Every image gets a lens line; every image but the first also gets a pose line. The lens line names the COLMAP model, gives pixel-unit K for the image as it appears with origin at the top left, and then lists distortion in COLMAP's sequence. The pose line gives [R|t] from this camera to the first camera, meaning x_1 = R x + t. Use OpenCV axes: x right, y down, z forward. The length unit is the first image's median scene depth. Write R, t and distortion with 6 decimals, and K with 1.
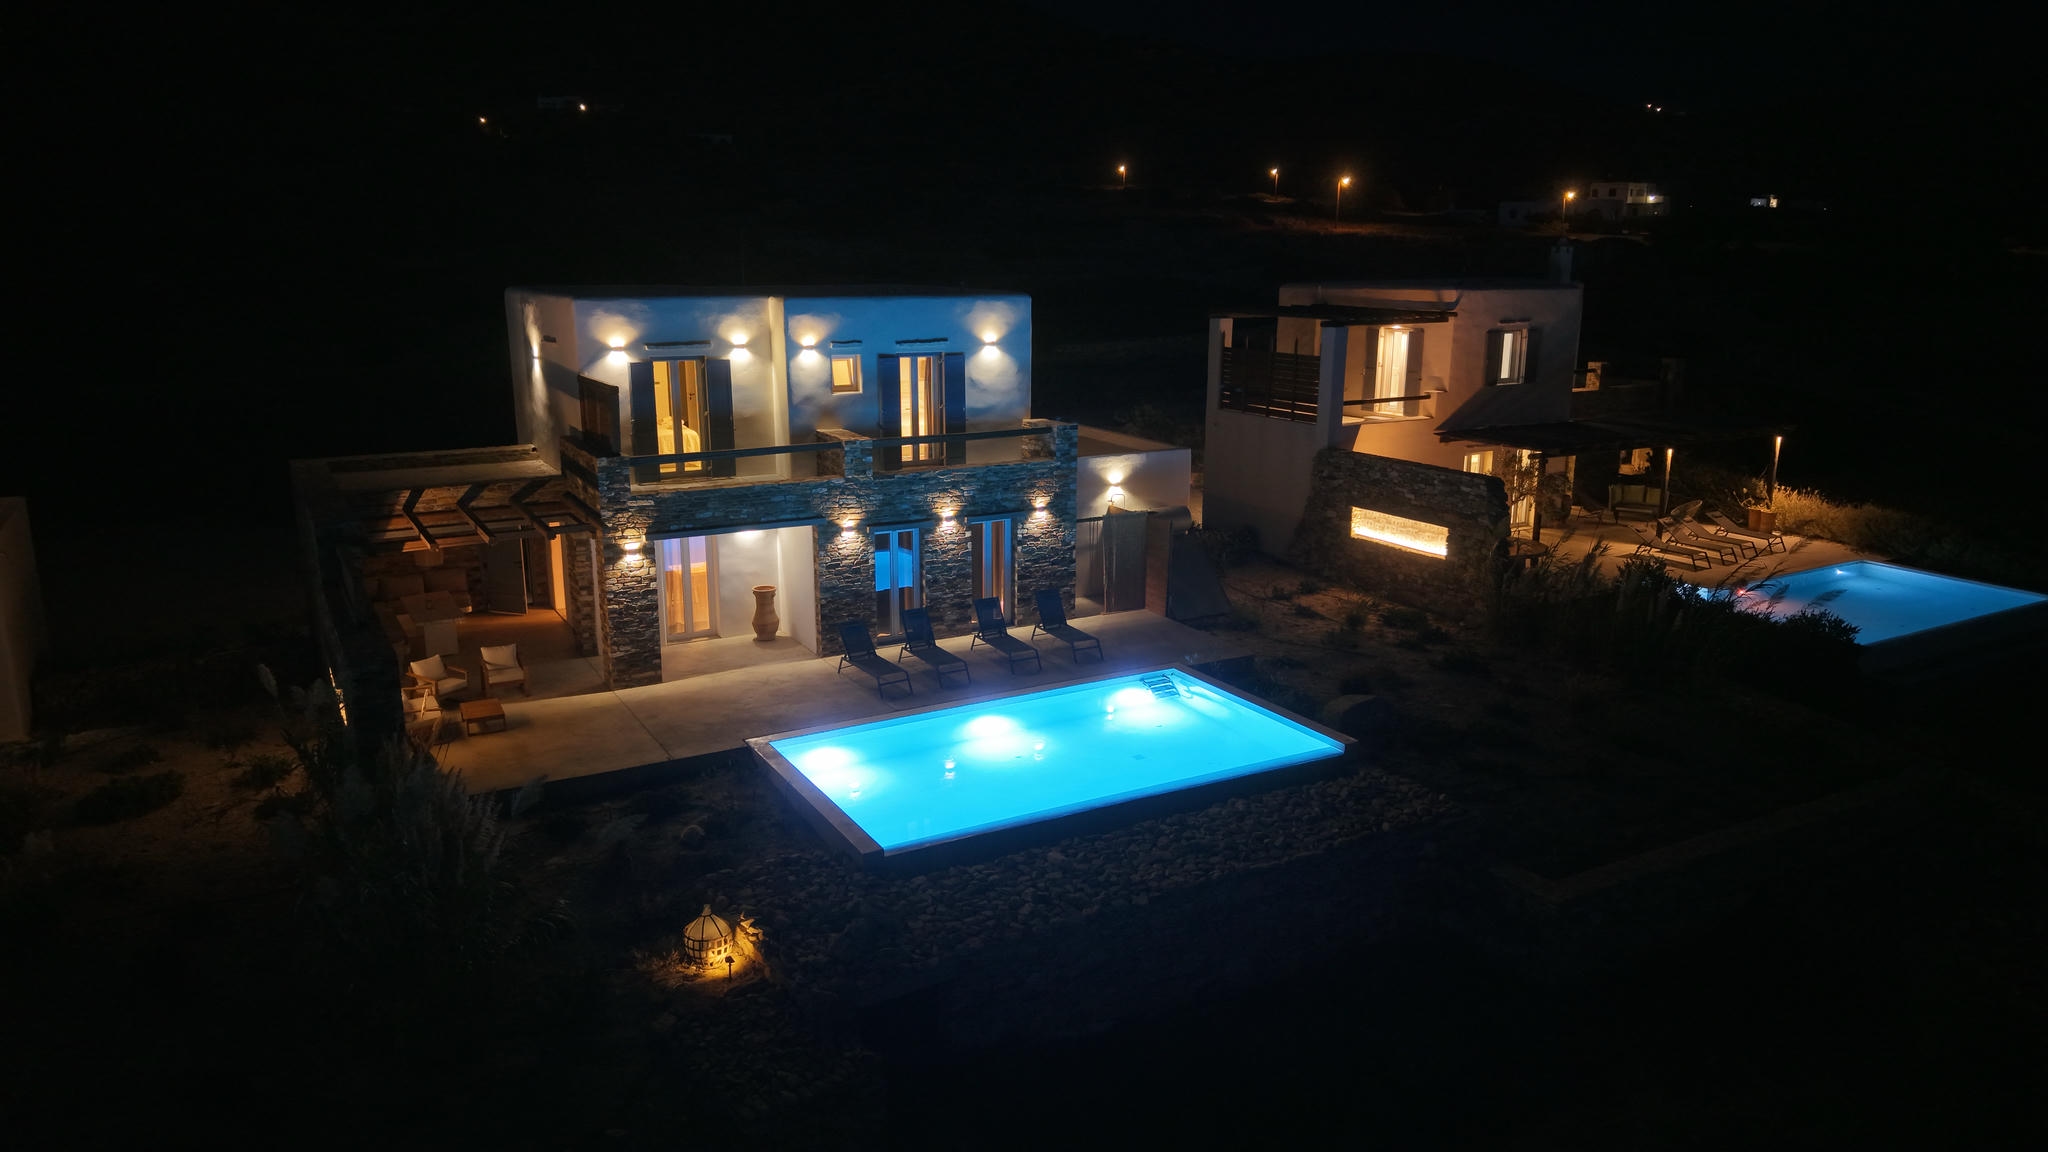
lens RADIAL K [[1311.9, 0, 1024.0], [0, 1311.9, 576.0], [0, 0, 1]] dist [0.084538, 0.000111]
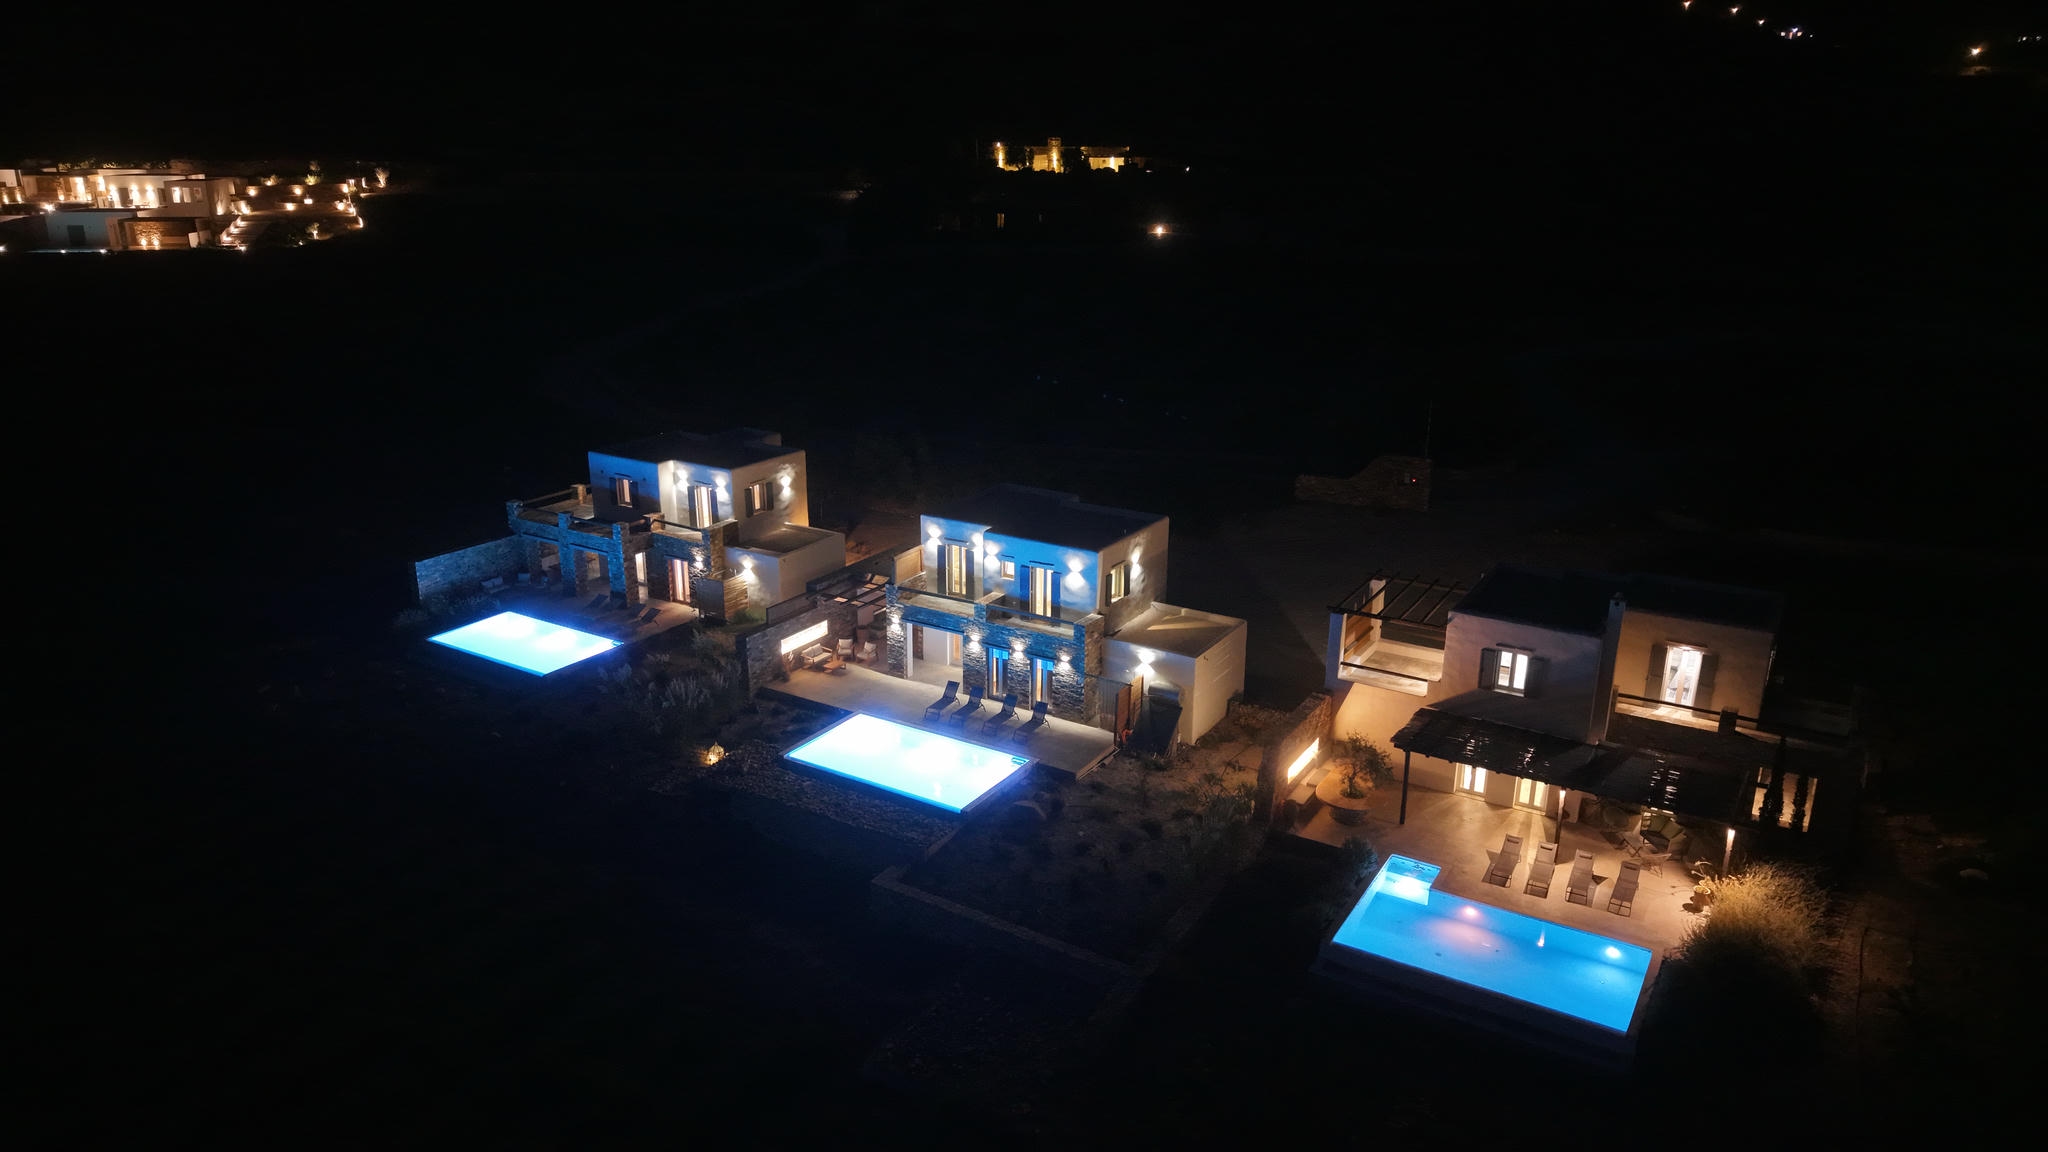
lens RADIAL K [[1311.9, 0, 1024.0], [0, 1311.9, 576.0], [0, 0, 1]] dist [0.084538, 0.000111]
pose [[0.460217, 0.263962, -0.847658, 1.600806], [-0.211694, 0.959865, 0.183969, -0.520049], [0.862198, 0.094779, 0.497626, -0.005999]]
